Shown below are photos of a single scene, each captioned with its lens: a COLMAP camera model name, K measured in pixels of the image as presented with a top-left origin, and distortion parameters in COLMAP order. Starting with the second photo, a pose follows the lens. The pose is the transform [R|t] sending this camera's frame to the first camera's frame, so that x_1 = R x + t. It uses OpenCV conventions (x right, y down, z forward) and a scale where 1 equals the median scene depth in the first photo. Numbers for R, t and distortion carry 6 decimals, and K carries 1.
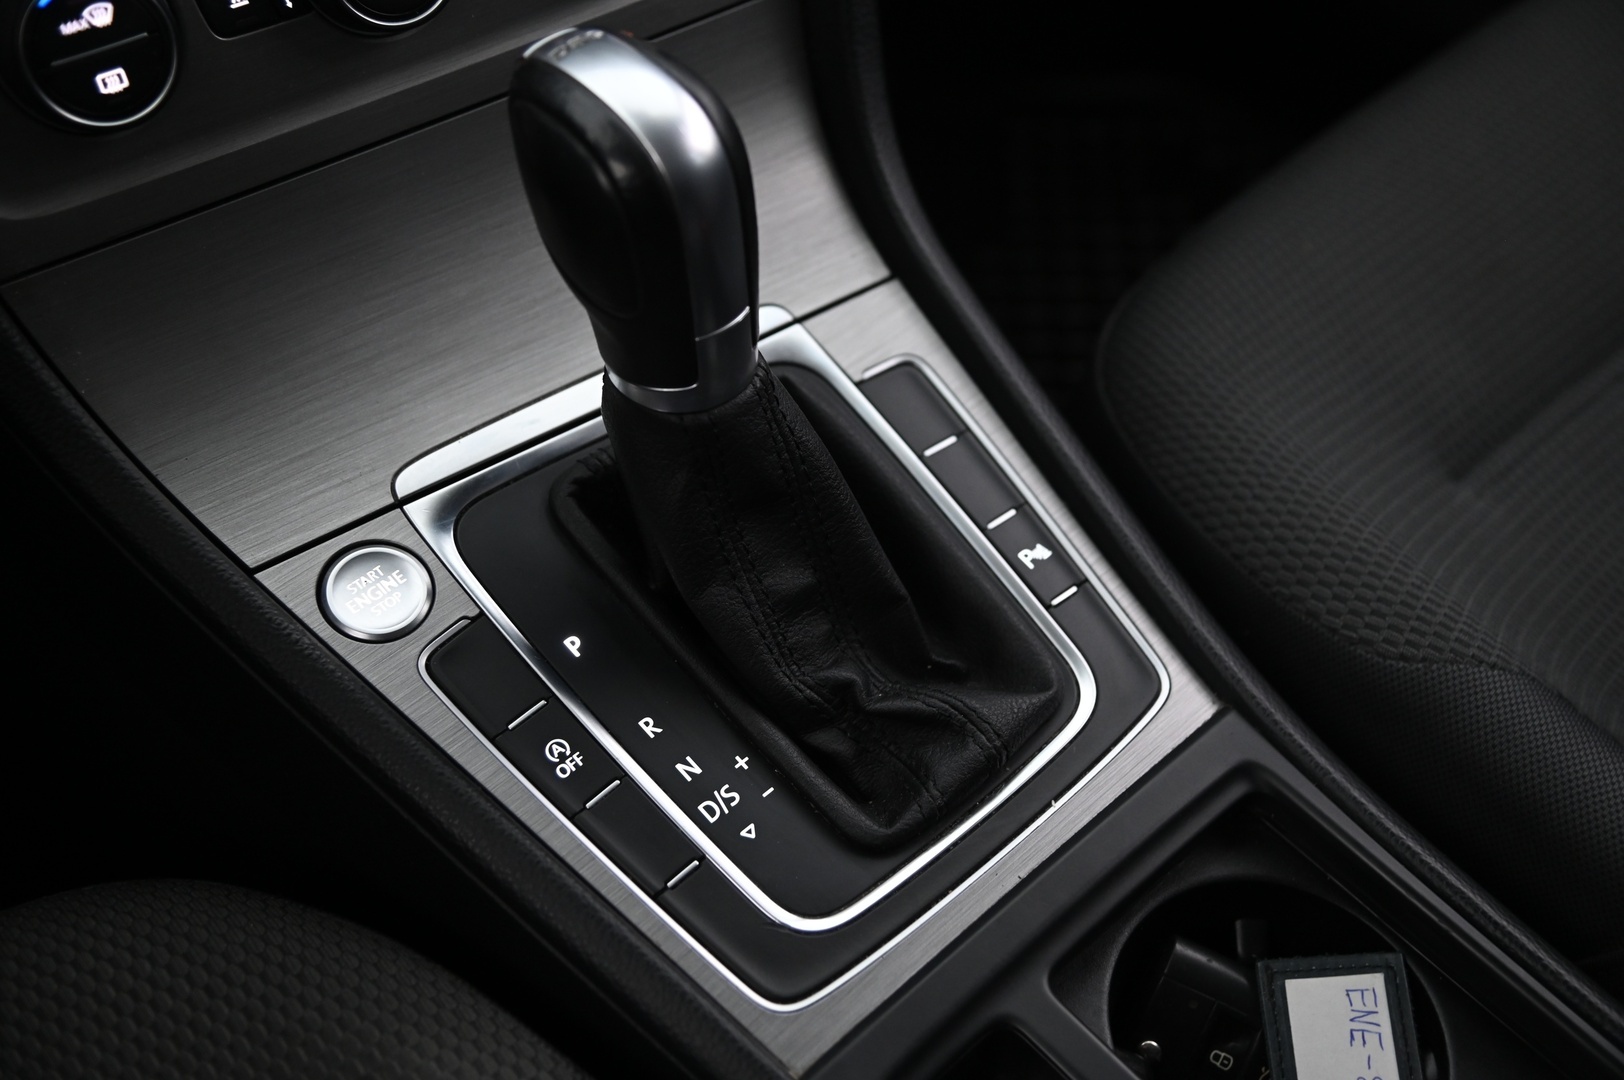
lens RADIAL K [[1971.3, 0, 820.5], [0, 1971.3, 545.3], [0, 0, 1]] dist [0.082922, 0.000000]
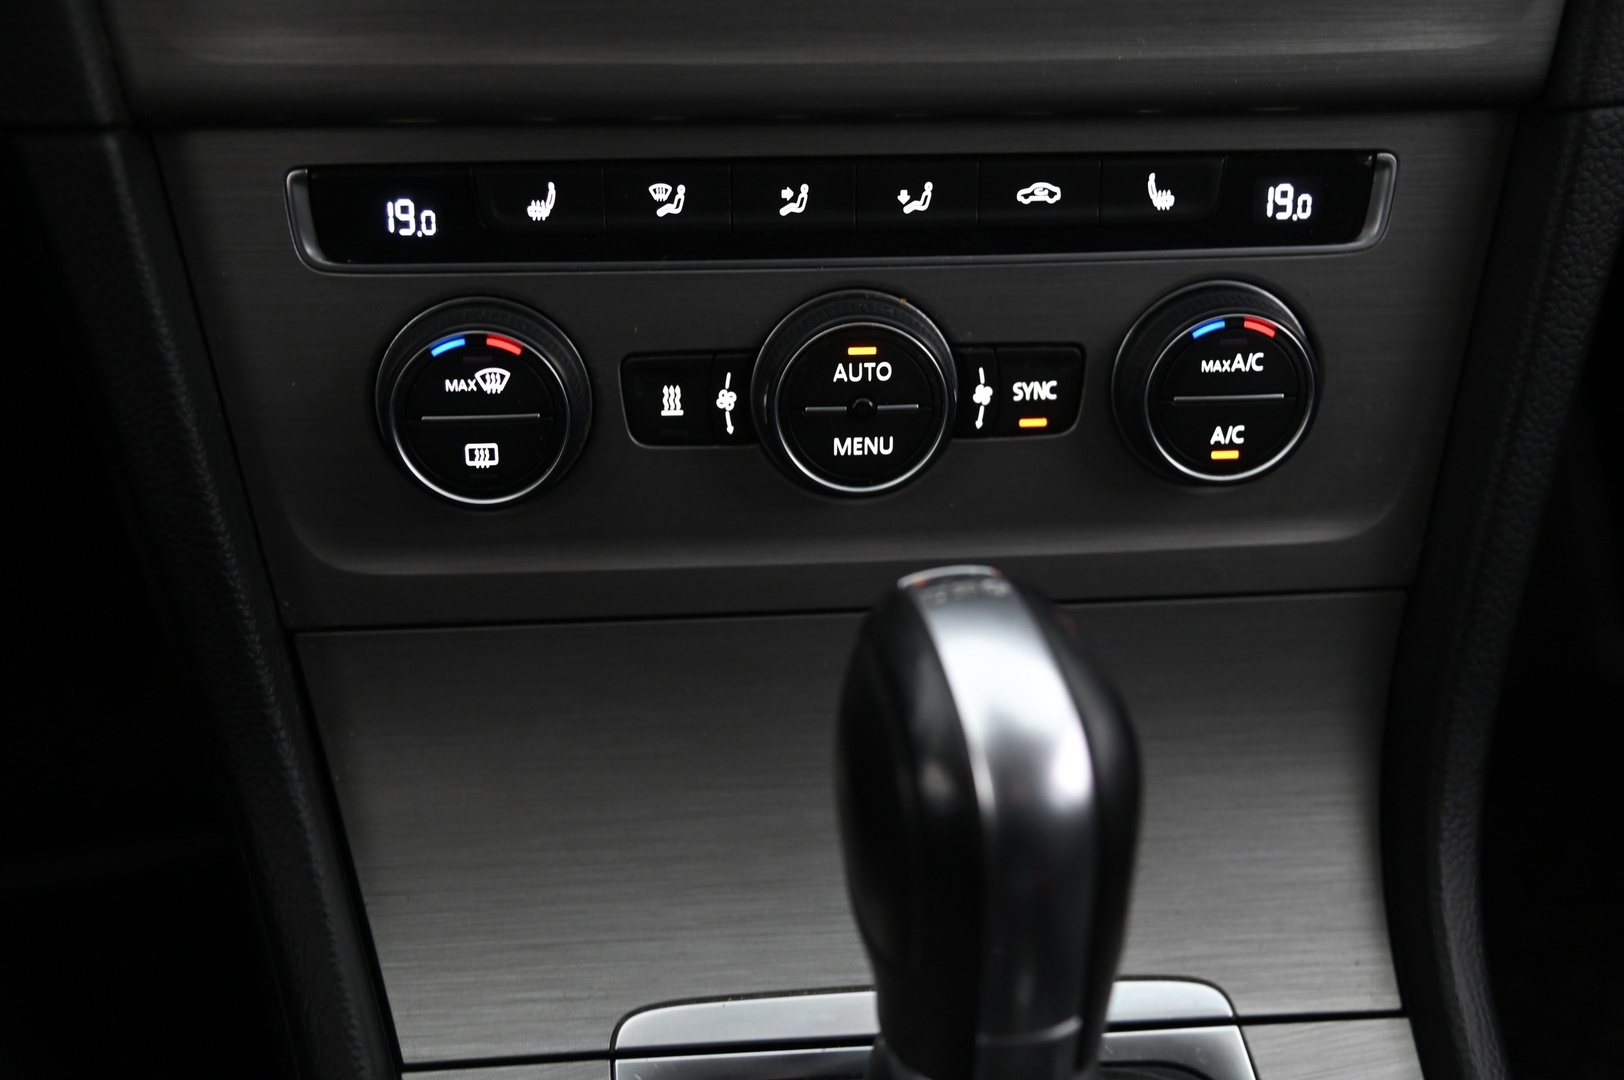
lens RADIAL K [[1971.3, 0, 816.5], [0, 1971.3, 543.9], [0, 0, 1]] dist [0.082922, 0.000000]
pose [[0.862556, 0.314258, -0.396533, 0.098703], [-0.386704, 0.914862, -0.116134, -0.145298], [0.326277, 0.253512, 0.910645, 0.281657]]
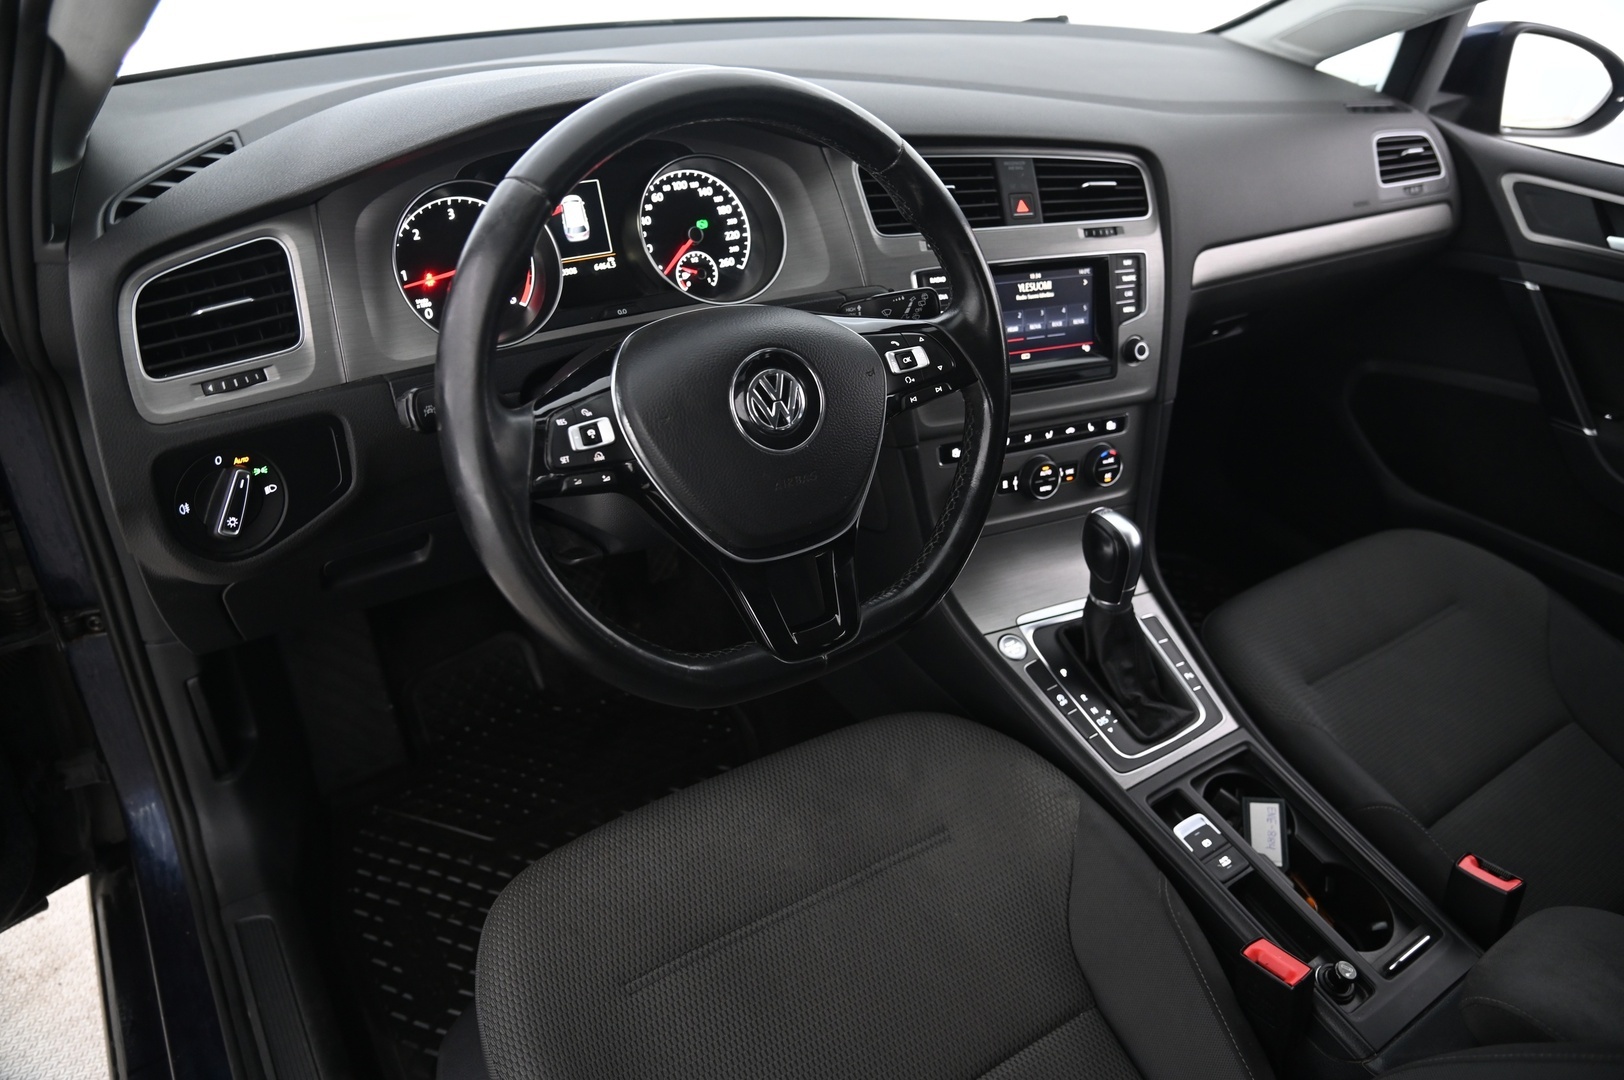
lens RADIAL K [[1118.7, 0, 817.9], [0, 1118.7, 542.4], [0, 0, 1]] dist [-0.108760, 0.041874]
pose [[0.981107, 0.168661, -0.094775, -0.406829], [-0.184942, 0.961440, -0.203540, 0.312552], [0.056791, 0.217223, 0.974469, -1.013027]]
